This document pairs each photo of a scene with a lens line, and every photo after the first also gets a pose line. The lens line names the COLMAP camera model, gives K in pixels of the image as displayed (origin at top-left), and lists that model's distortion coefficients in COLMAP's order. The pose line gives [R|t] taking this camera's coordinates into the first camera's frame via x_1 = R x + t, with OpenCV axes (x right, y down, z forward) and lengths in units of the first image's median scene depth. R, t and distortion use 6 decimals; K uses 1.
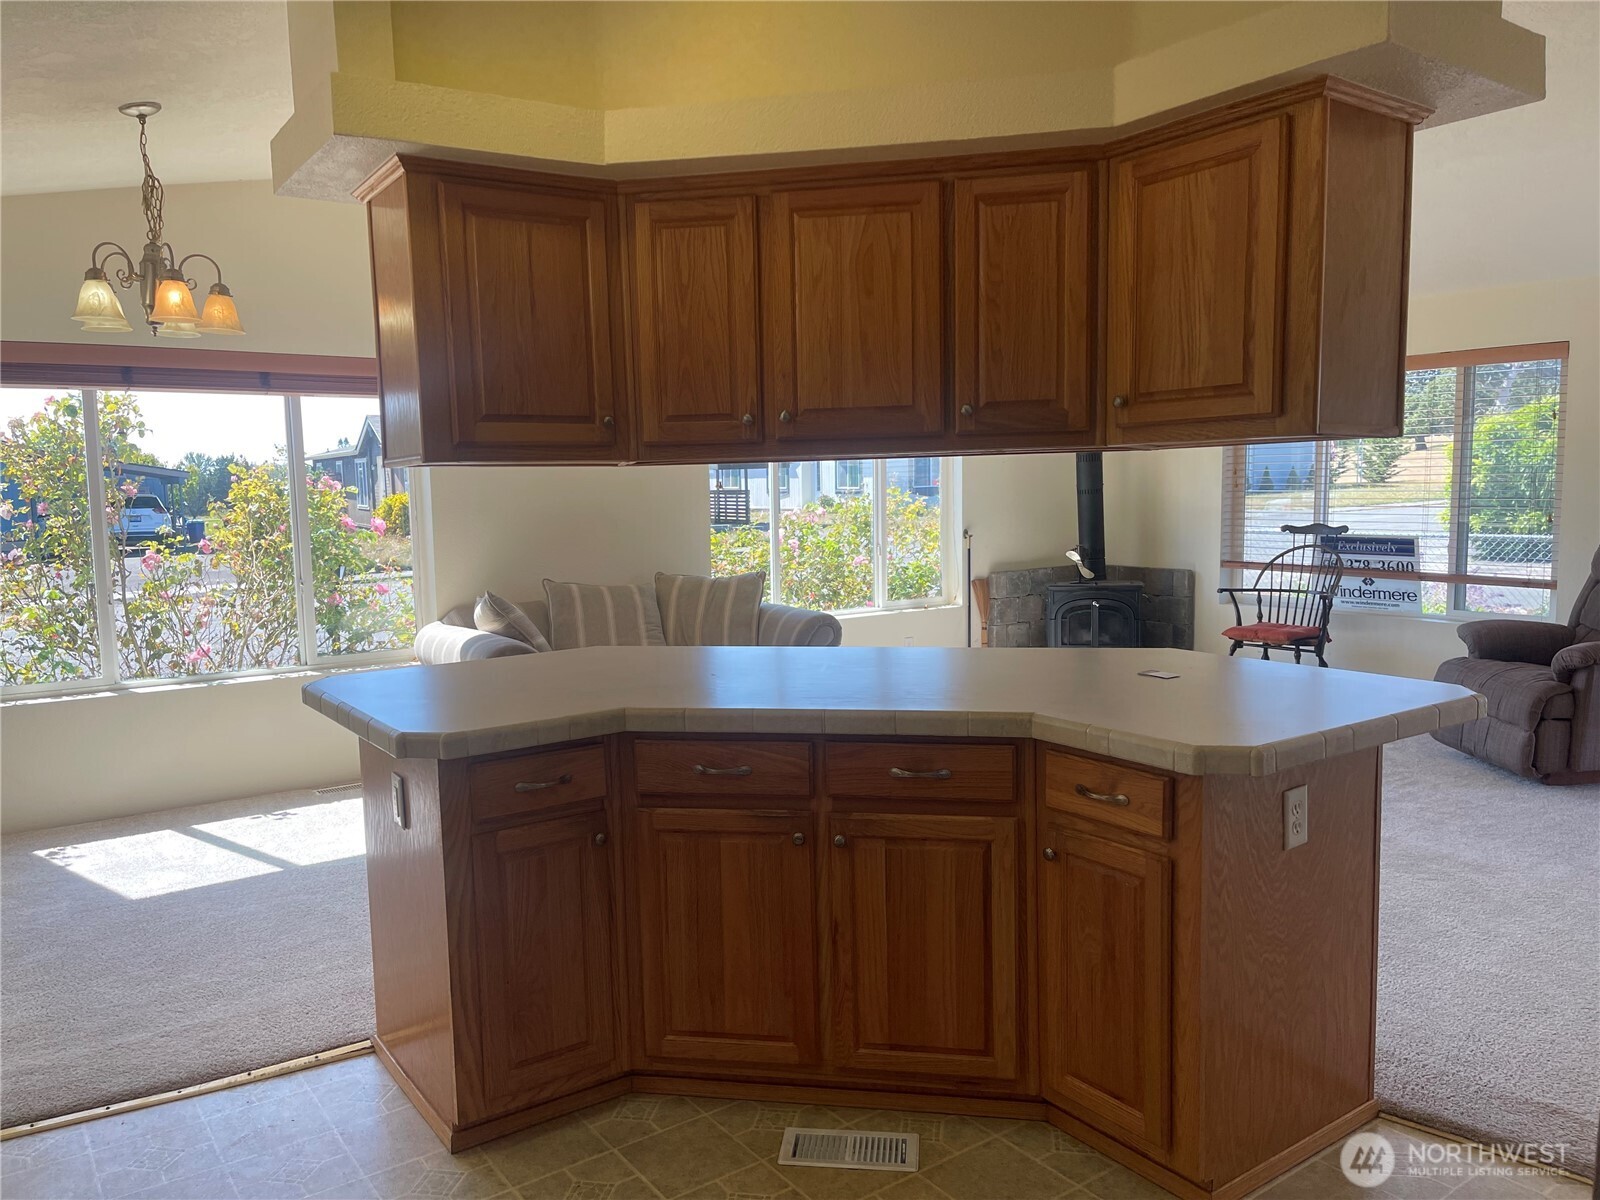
lens RADIAL K [[1193.1, 0, 800.0], [0, 1193.1, 600.0], [0, 0, 1]] dist [0.071092, -0.106231]
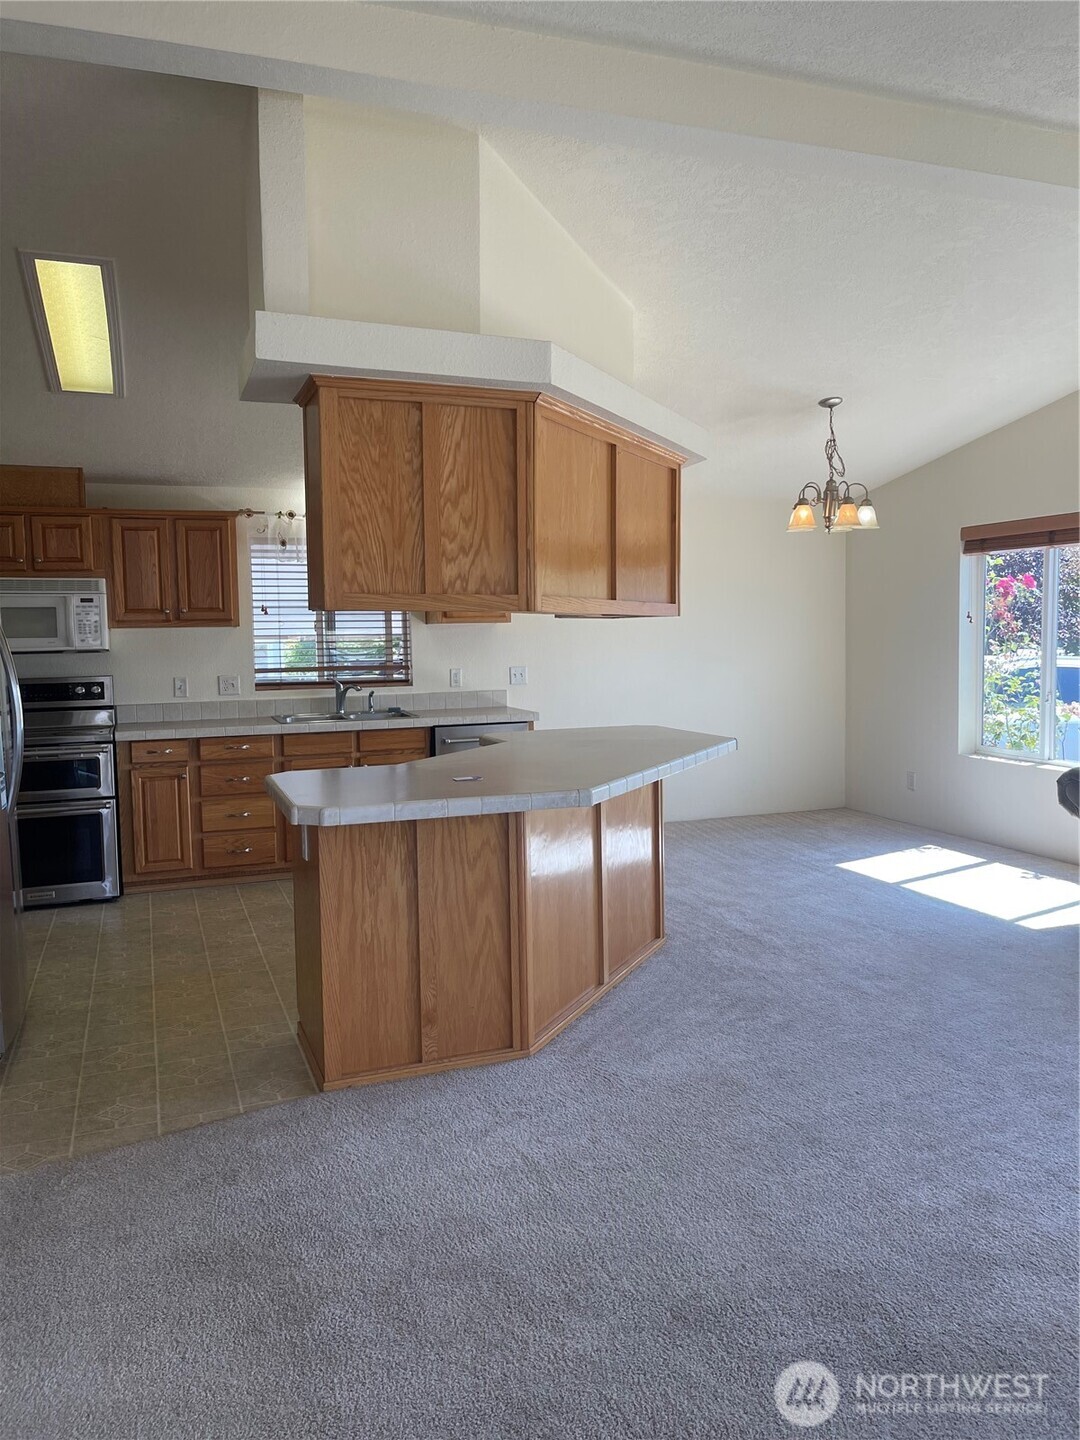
lens RADIAL K [[1075.8, 0, 540.0], [0, 1075.8, 720.0], [0, 0, 1]] dist [0.063149, -0.089874]
pose [[-0.264968, 0.103196, -0.958719, 0.562604], [-0.071230, 0.989446, 0.126190, -0.066161], [0.961623, 0.101726, -0.254821, 0.554627]]
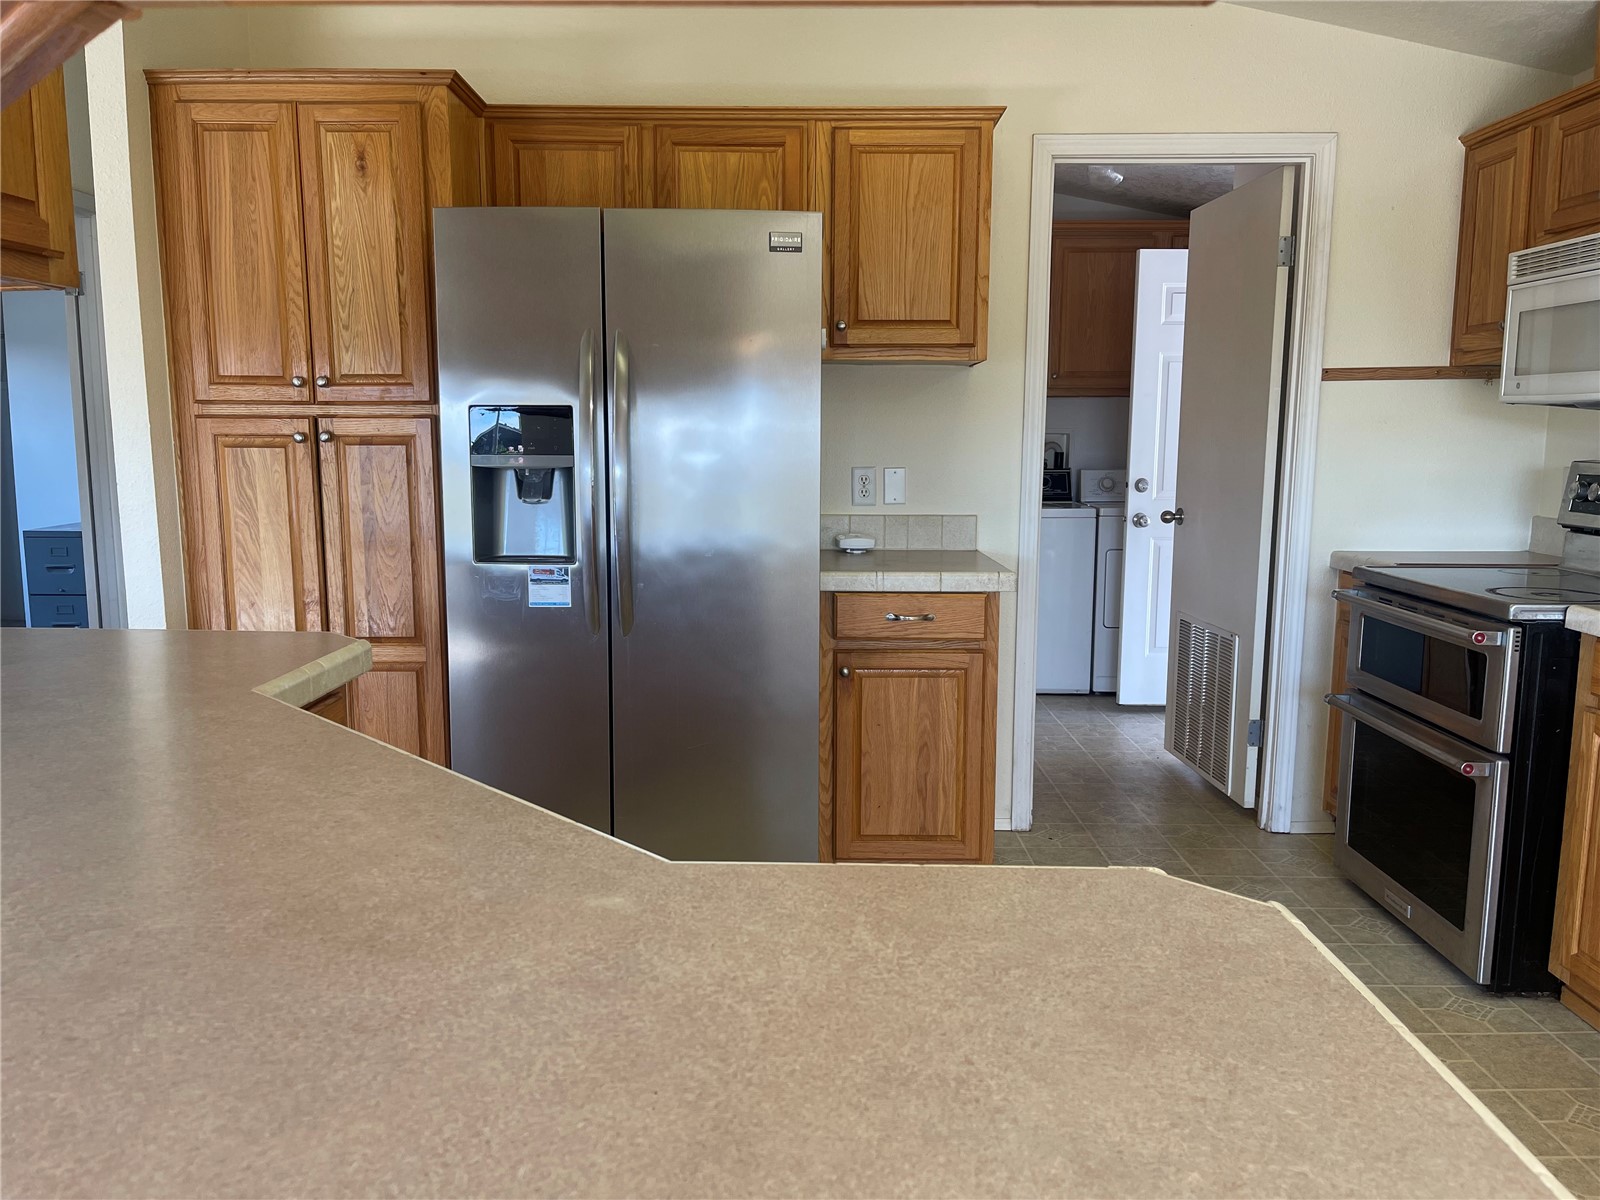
lens RADIAL K [[1193.1, 0, 800.0], [0, 1193.1, 600.0], [0, 0, 1]] dist [0.071092, -0.106231]
pose [[-0.817806, -0.064819, 0.571832, -0.150465], [0.068573, 0.975582, 0.208656, -0.024408], [-0.571394, 0.209852, -0.793392, 0.458695]]
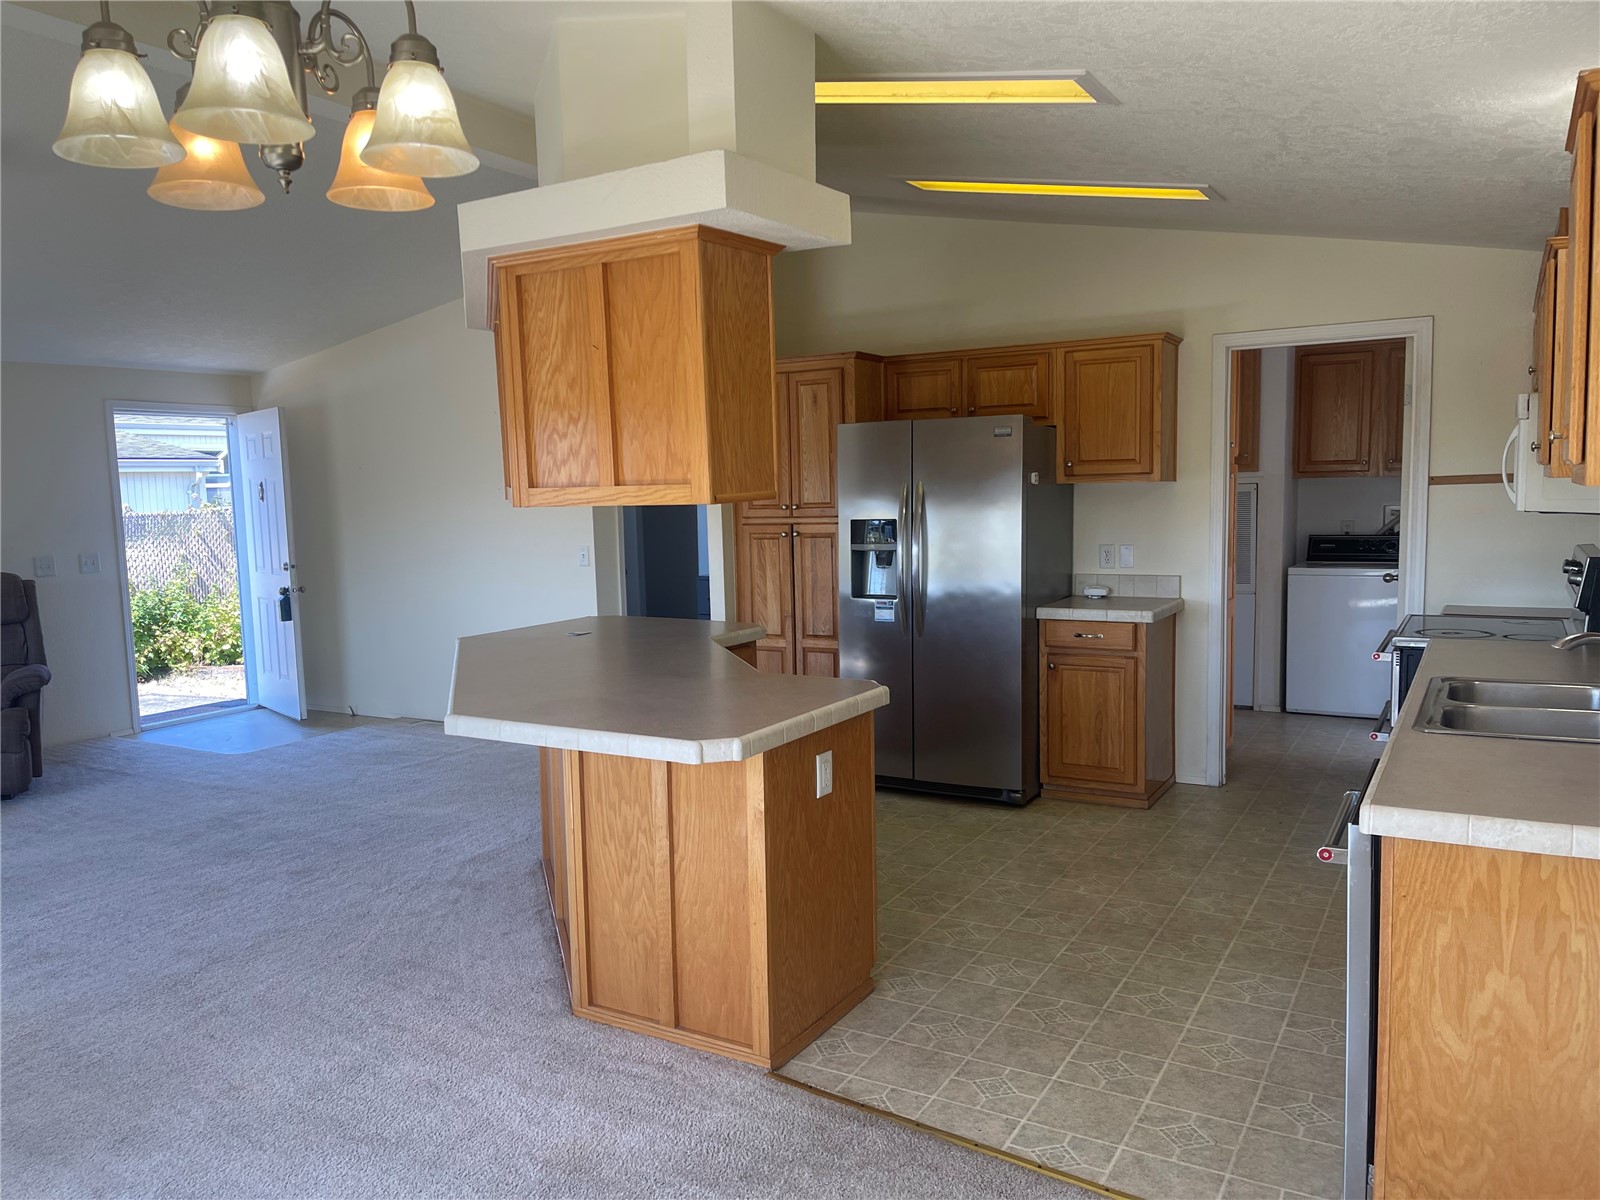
lens RADIAL K [[1219.4, 0, 777.3], [0, 1219.4, 626.3], [0, 0, 1]] dist [0.055724, -0.093385]
pose [[-0.411726, -0.078453, 0.907924, -0.552613], [0.124252, 0.982151, 0.141213, -0.063111], [-0.902797, 0.170953, -0.394629, 0.569853]]
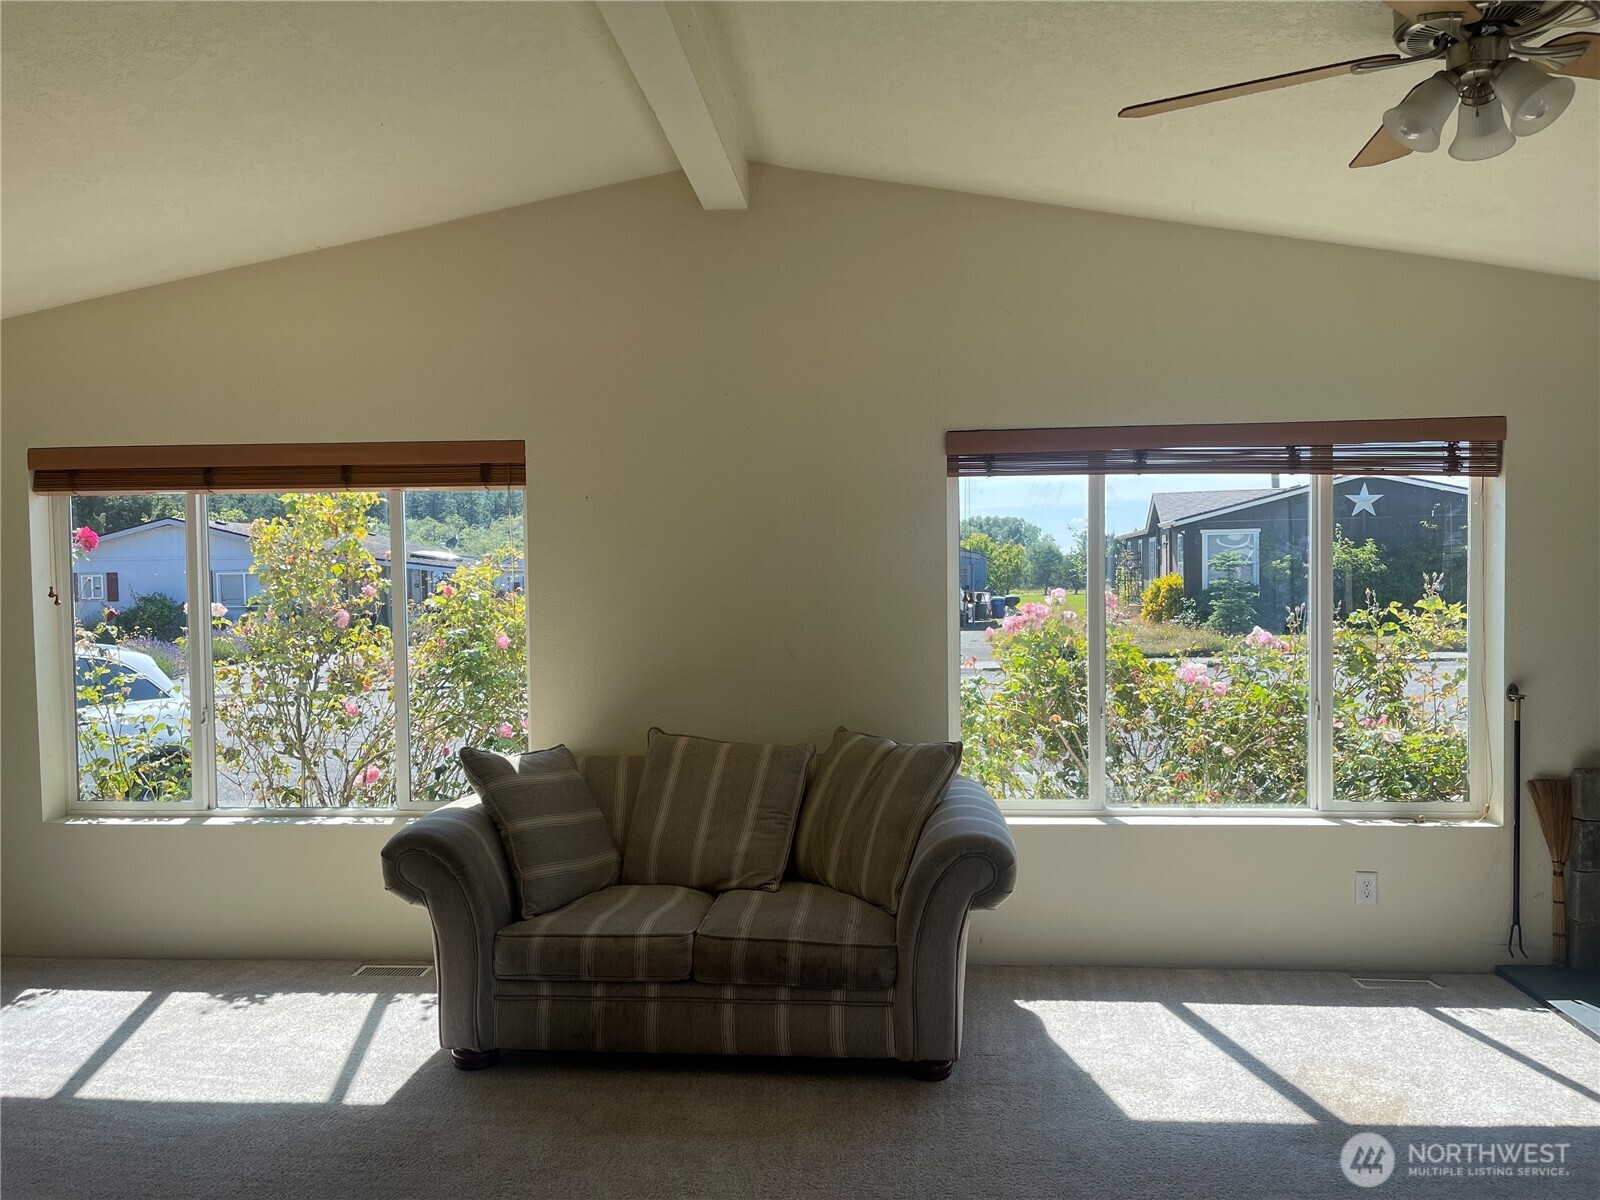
lens RADIAL K [[1193.1, 0, 800.0], [0, 1193.1, 600.0], [0, 0, 1]] dist [0.071092, -0.106231]
pose [[0.776103, 0.027342, -0.630013, 0.262347], [-0.067014, 0.996978, -0.039285, -0.061048], [0.627035, 0.072708, 0.775591, 0.414600]]
